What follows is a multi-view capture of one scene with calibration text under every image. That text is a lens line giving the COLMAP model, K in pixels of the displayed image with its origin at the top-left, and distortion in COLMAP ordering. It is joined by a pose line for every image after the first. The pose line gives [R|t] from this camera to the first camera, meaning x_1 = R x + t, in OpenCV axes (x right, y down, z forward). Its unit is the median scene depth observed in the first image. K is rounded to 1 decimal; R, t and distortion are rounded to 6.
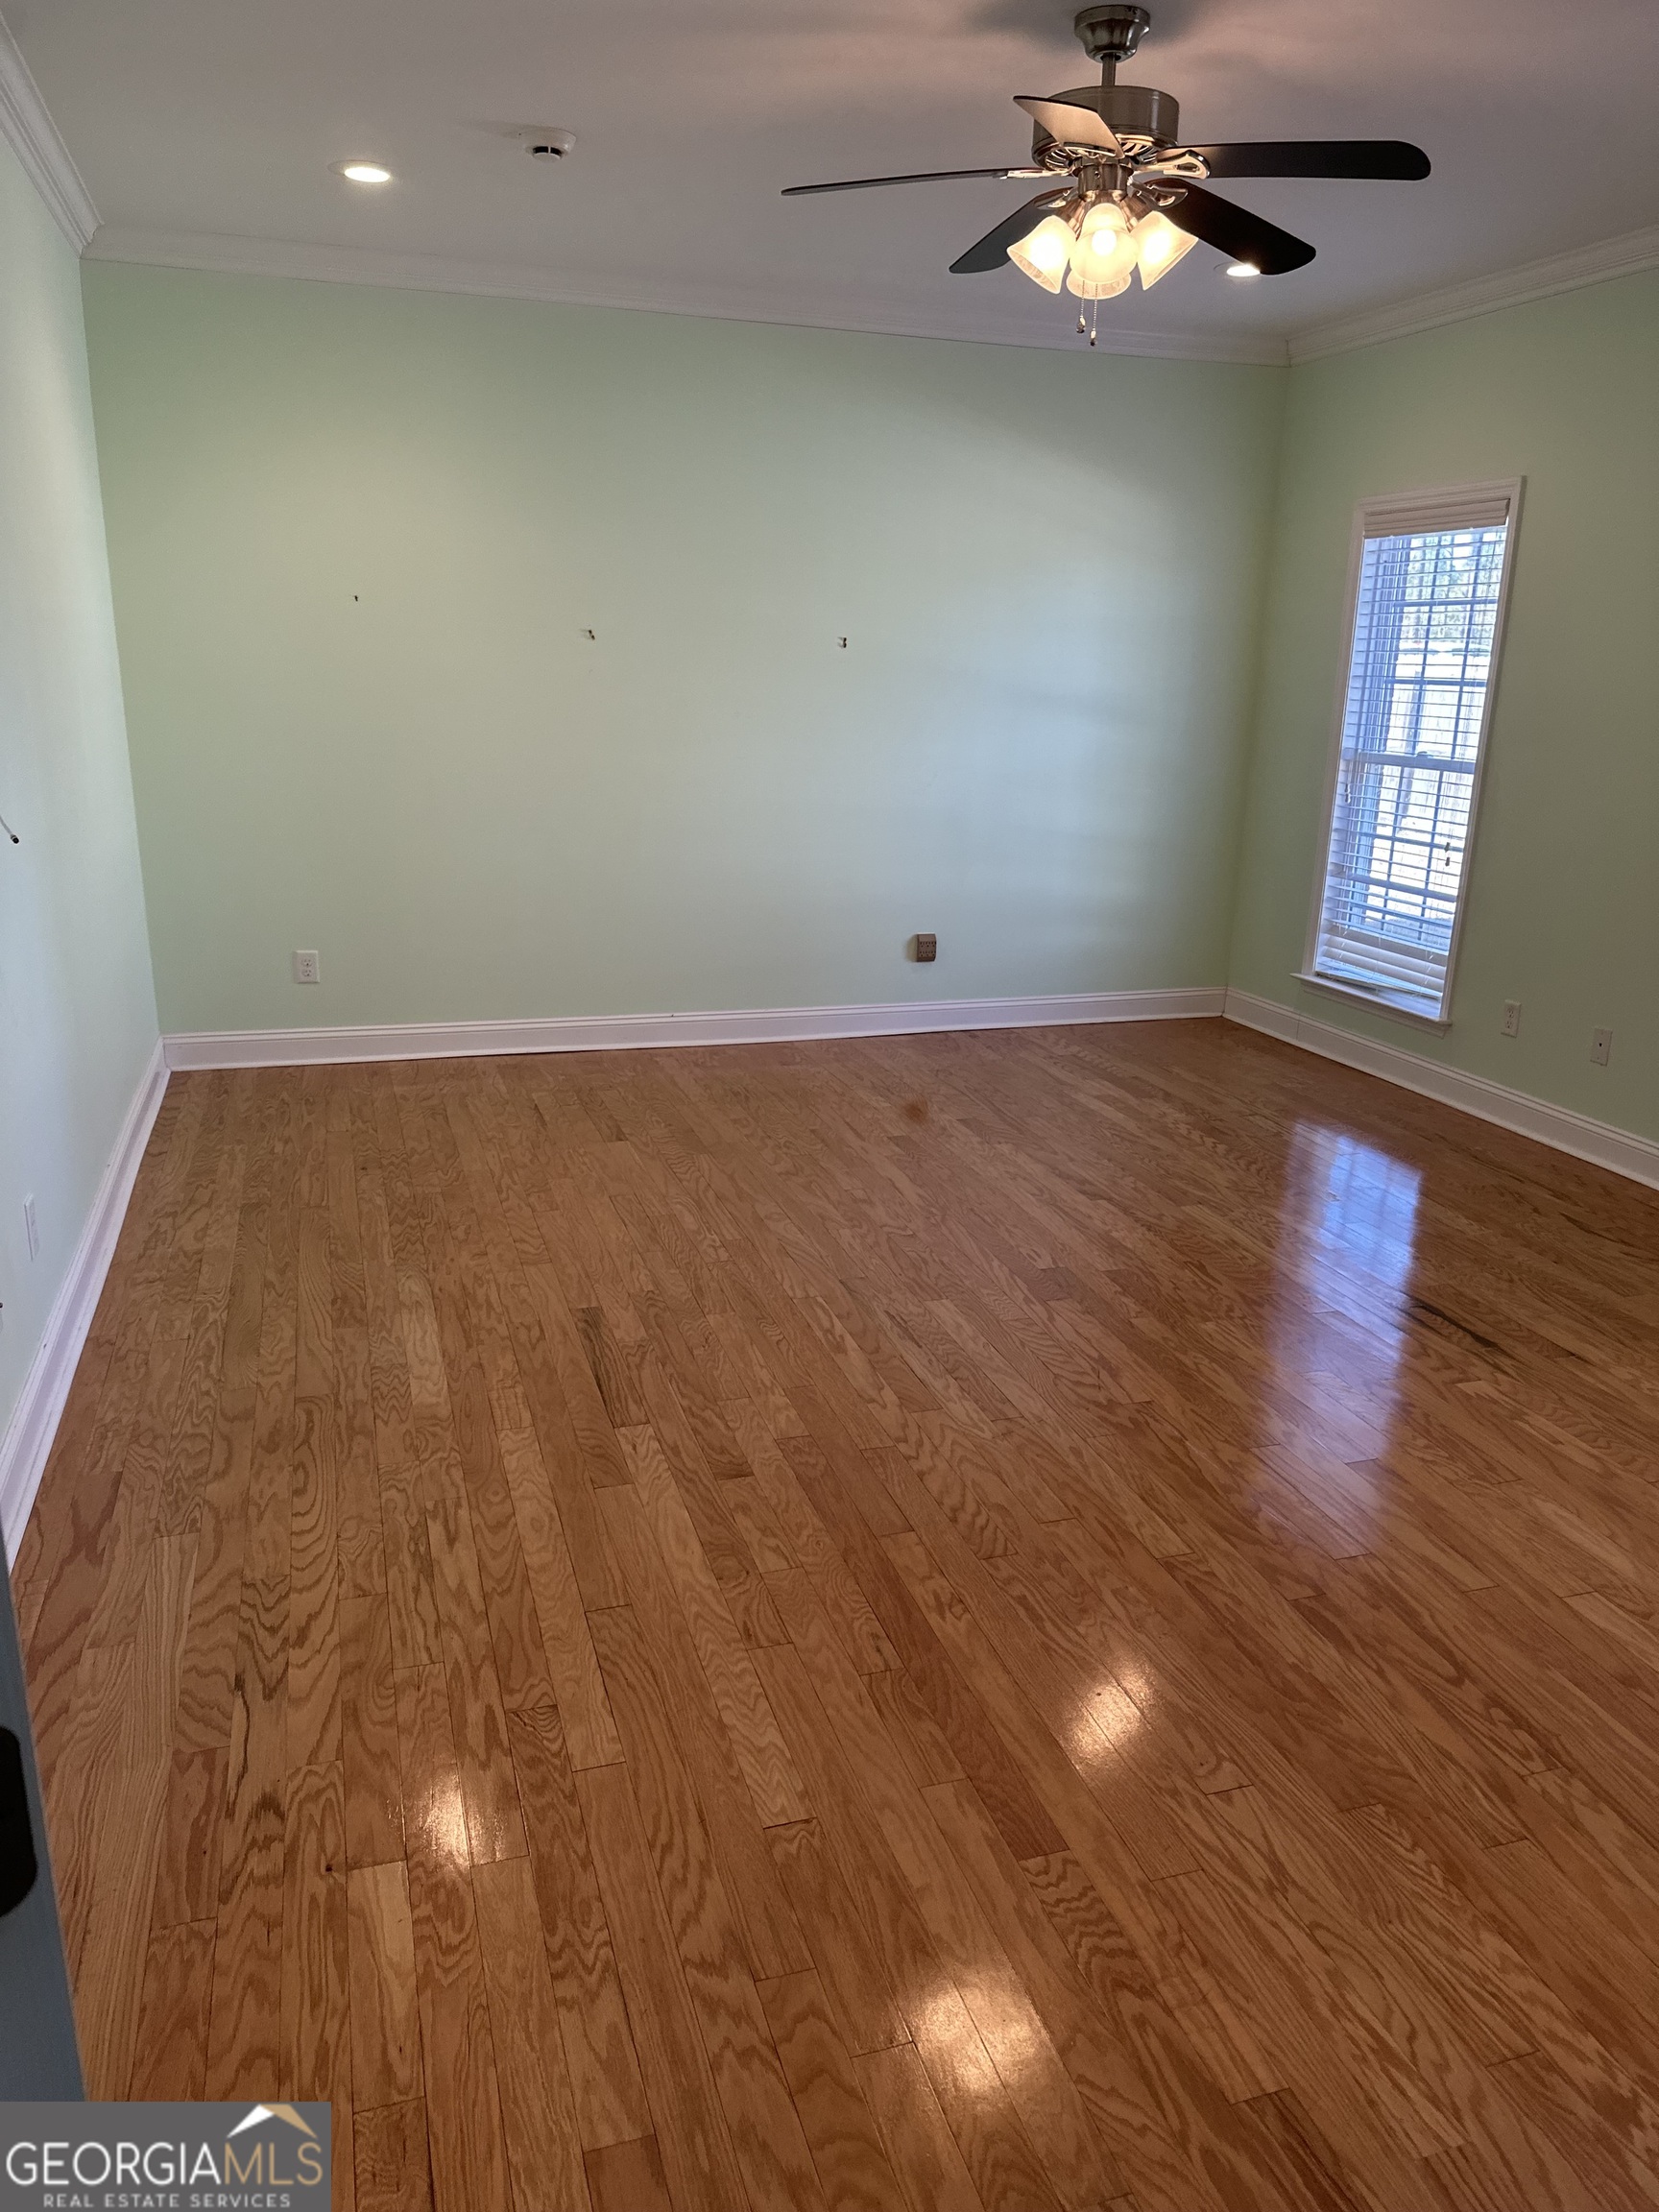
lens RADIAL K [[1536.3, 0, 829.5], [0, 1536.3, 1106.0], [0, 0, 1]] dist [-0.003112, -0.006089]
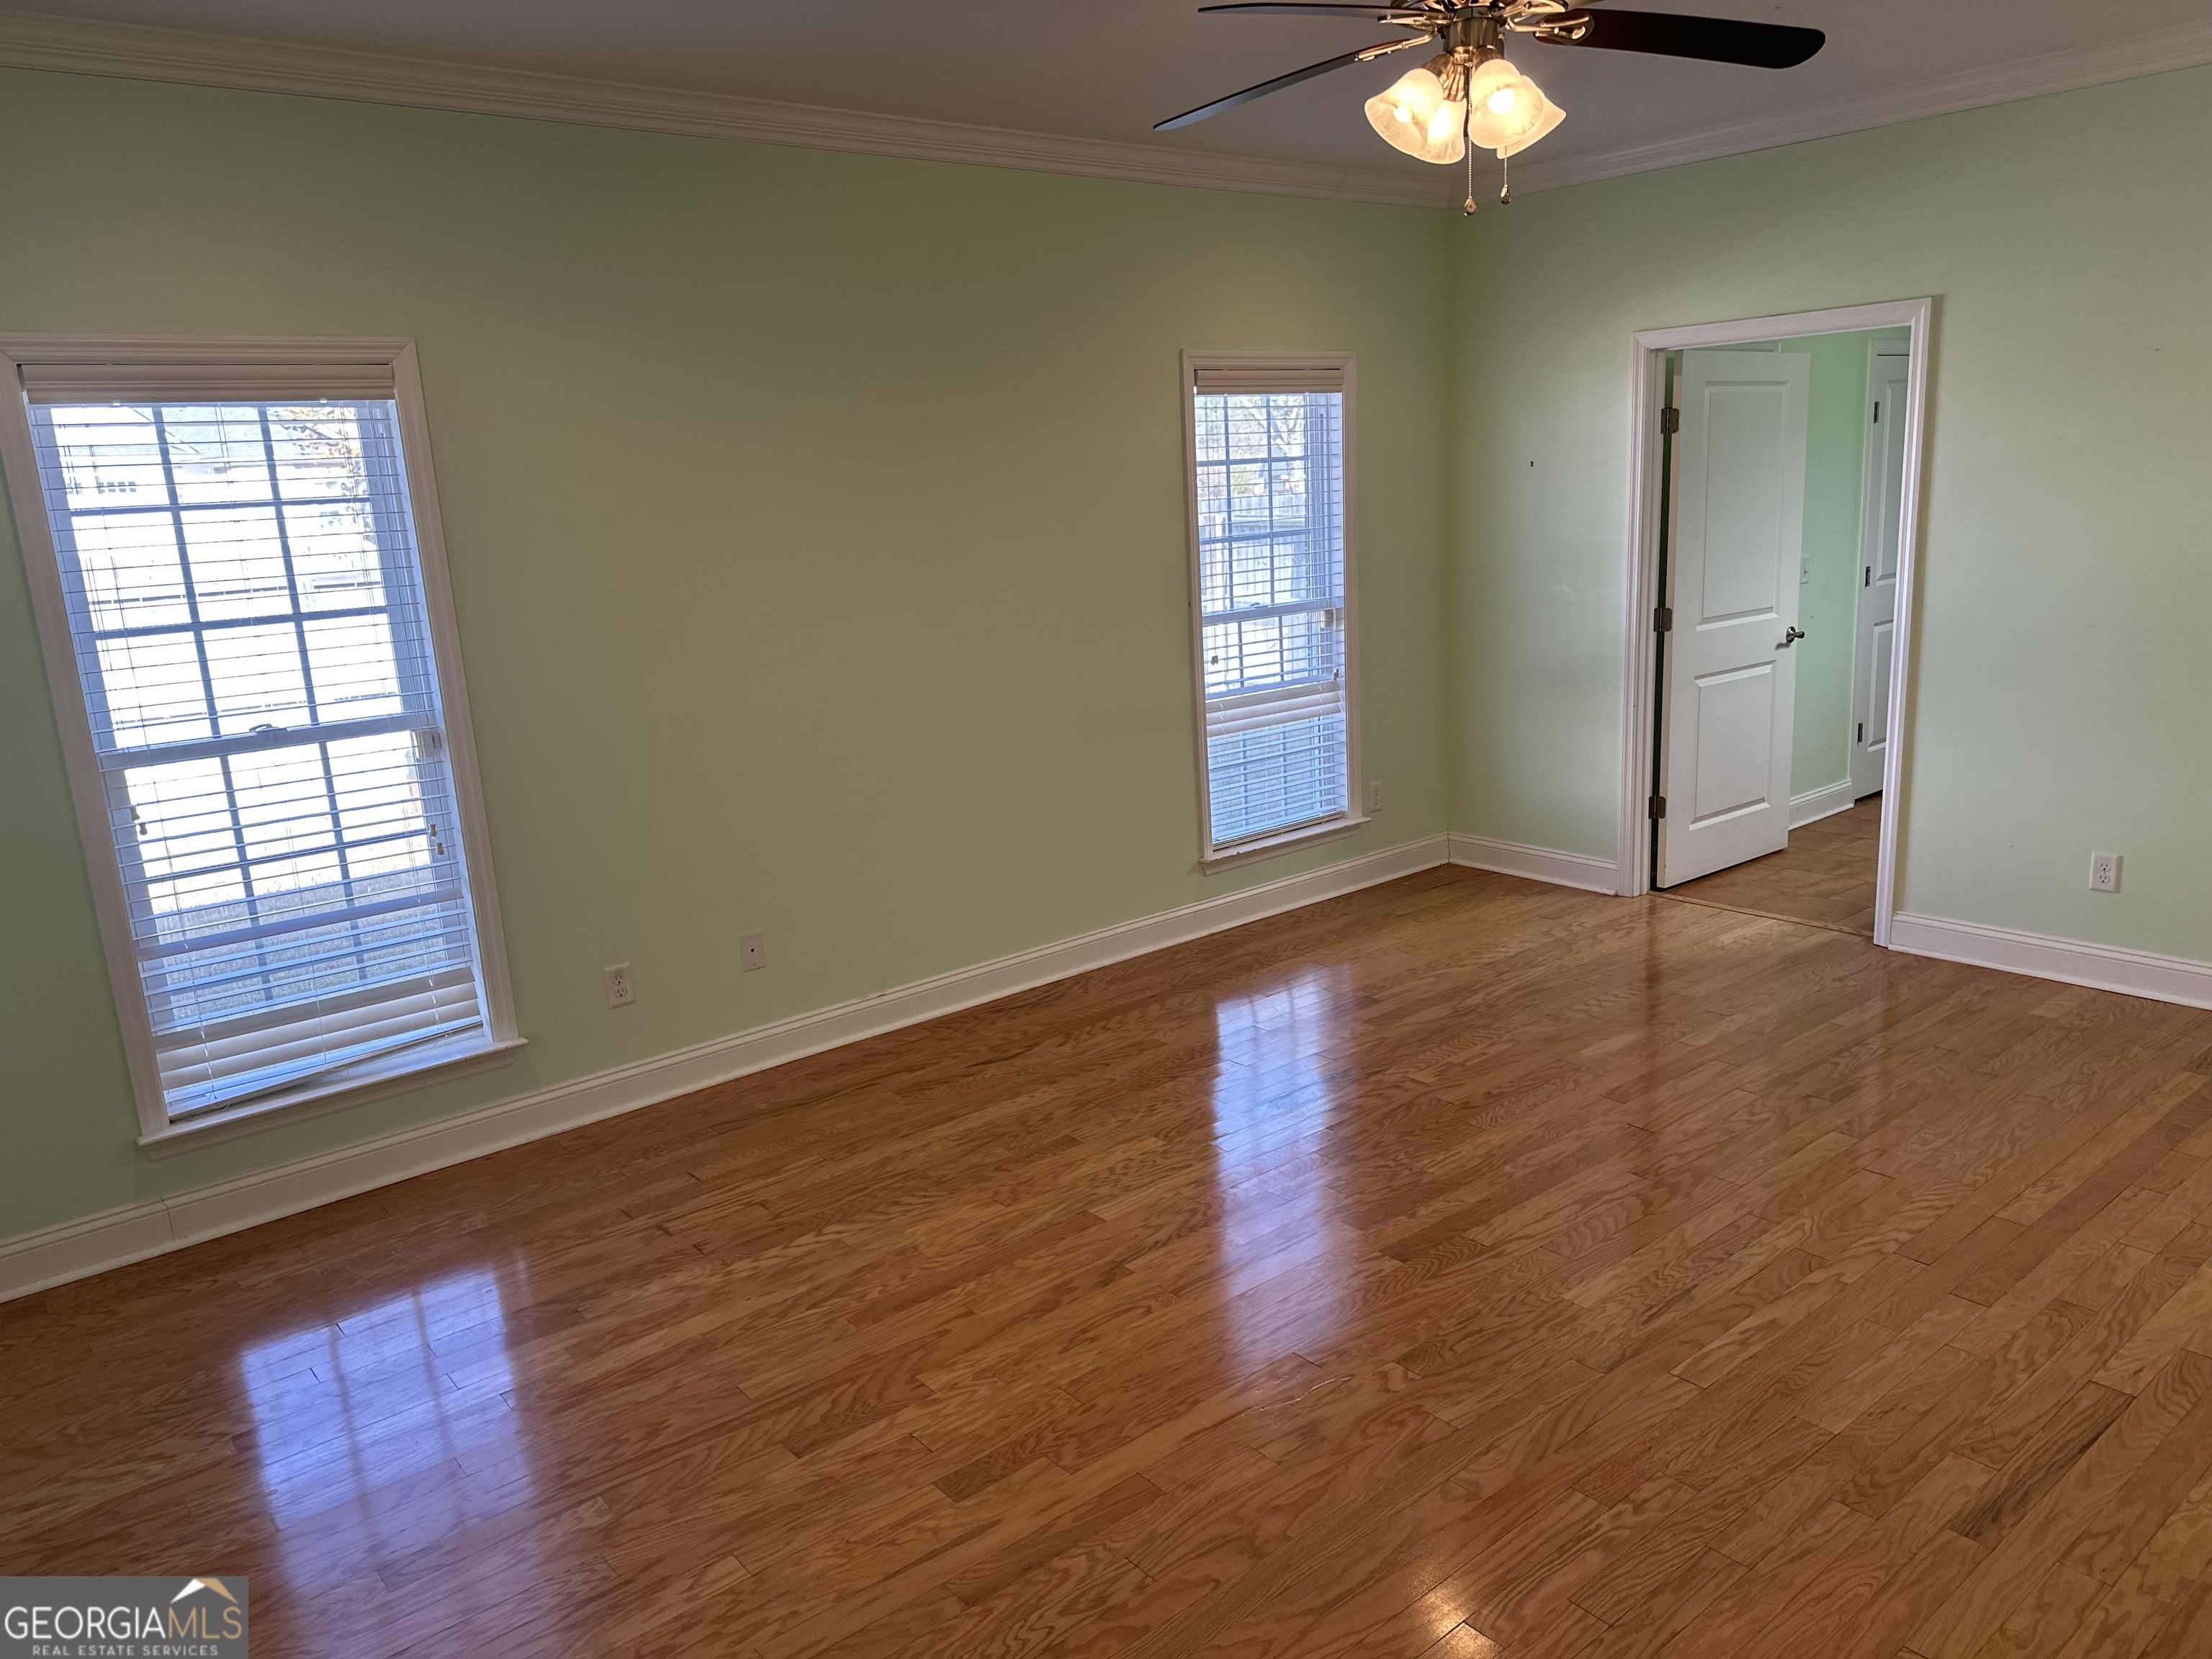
lens RADIAL K [[1531.9, 0, 1103.3], [0, 1531.9, 910.0], [0, 0, 1]] dist [0.034137, -0.092556]
pose [[-0.366003, -0.244265, 0.897985, -0.422585], [0.311961, 0.876903, 0.365680, -0.349455], [-0.876768, 0.413976, -0.244748, 1.084470]]
